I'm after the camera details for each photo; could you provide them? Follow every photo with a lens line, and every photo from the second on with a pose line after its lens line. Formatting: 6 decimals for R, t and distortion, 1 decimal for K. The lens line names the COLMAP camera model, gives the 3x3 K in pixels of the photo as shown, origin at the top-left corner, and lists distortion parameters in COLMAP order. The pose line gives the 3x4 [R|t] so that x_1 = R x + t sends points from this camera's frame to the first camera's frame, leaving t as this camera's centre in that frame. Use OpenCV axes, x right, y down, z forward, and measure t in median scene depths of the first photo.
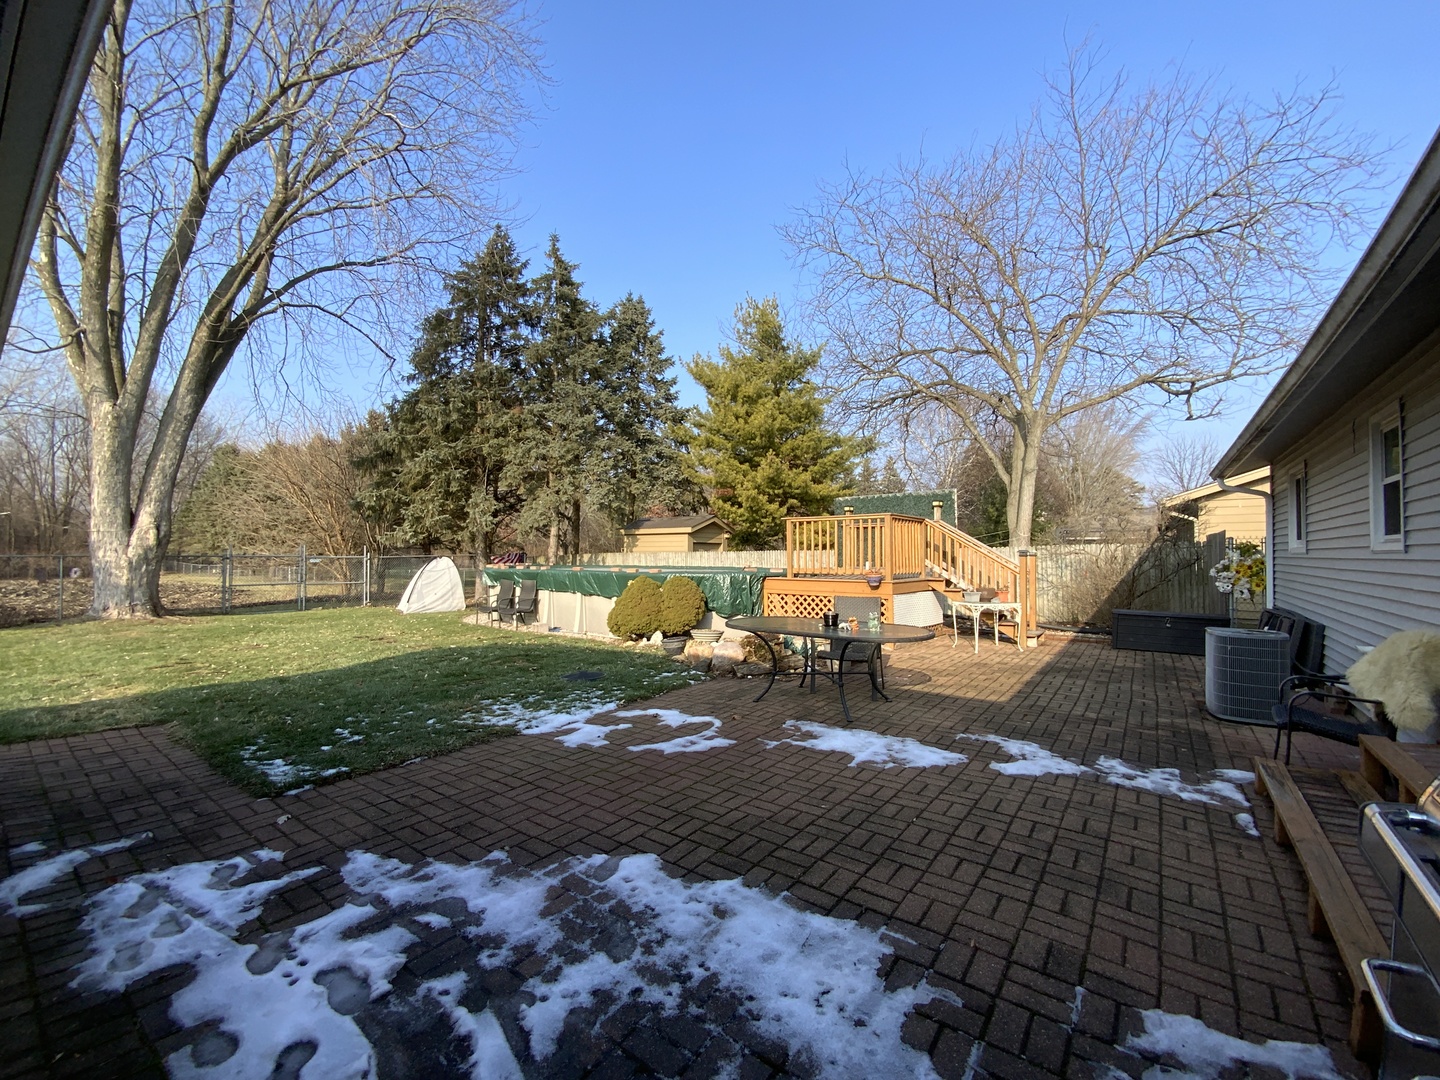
lens RADIAL K [[587.8, 0, 722.9], [0, 587.8, 537.8], [0, 0, 1]] dist [0.017974, -0.015852]
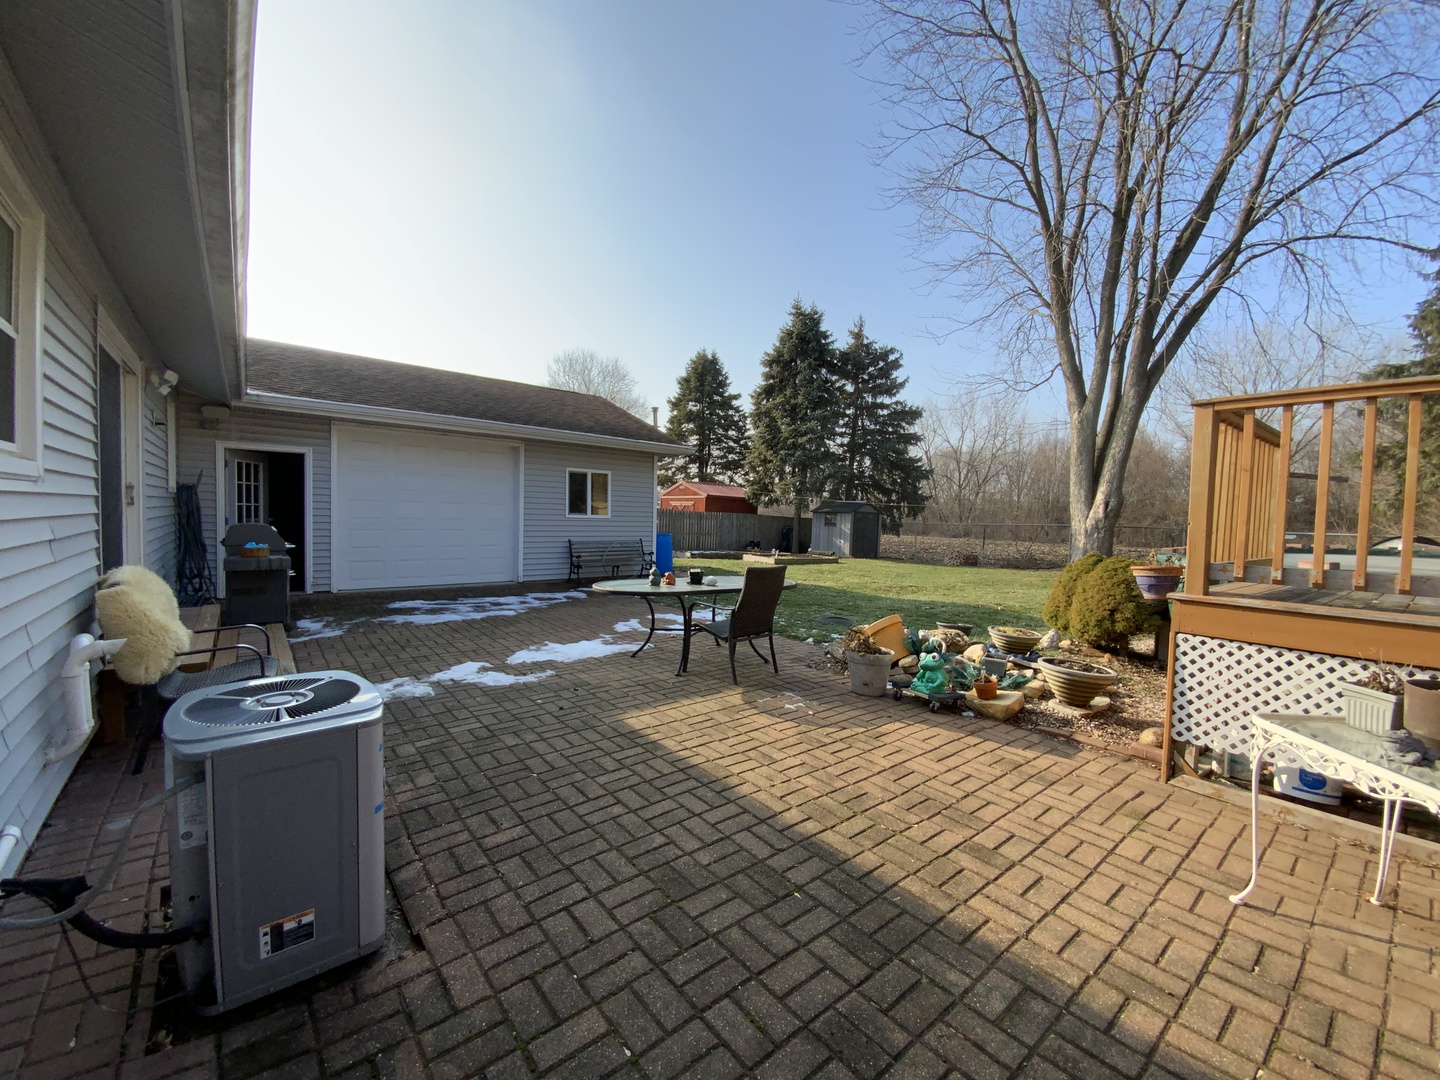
lens RADIAL K [[587.8, 0, 715.8], [0, 587.8, 532.4], [0, 0, 1]] dist [0.017974, -0.015852]
pose [[-0.267200, 0.015515, -0.963516, 1.353374], [0.002569, 0.999878, 0.015388, 0.066244], [0.963638, 0.001637, -0.267208, 1.580480]]
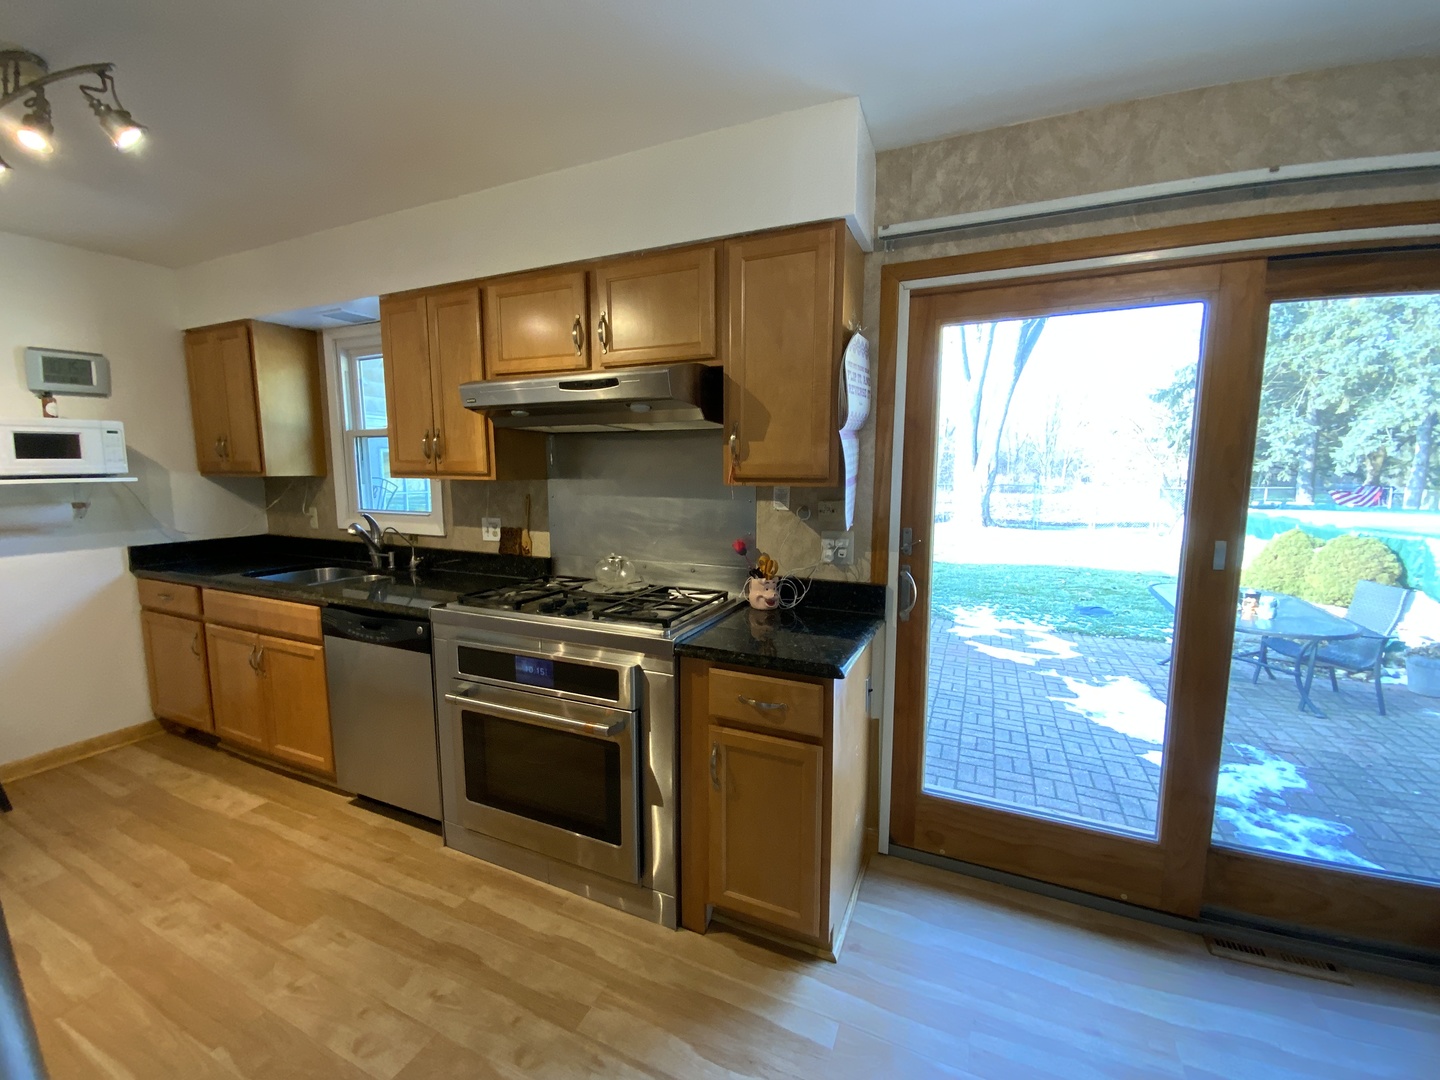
lens RADIAL K [[587.8, 0, 723.0], [0, 587.8, 540.0], [0, 0, 1]] dist [0.017974, -0.015852]
pose [[0.212627, 0.114044, -0.970455, 1.043792], [0.025764, 0.992166, 0.122240, -0.088641], [0.976794, -0.050995, 0.208023, 0.091403]]
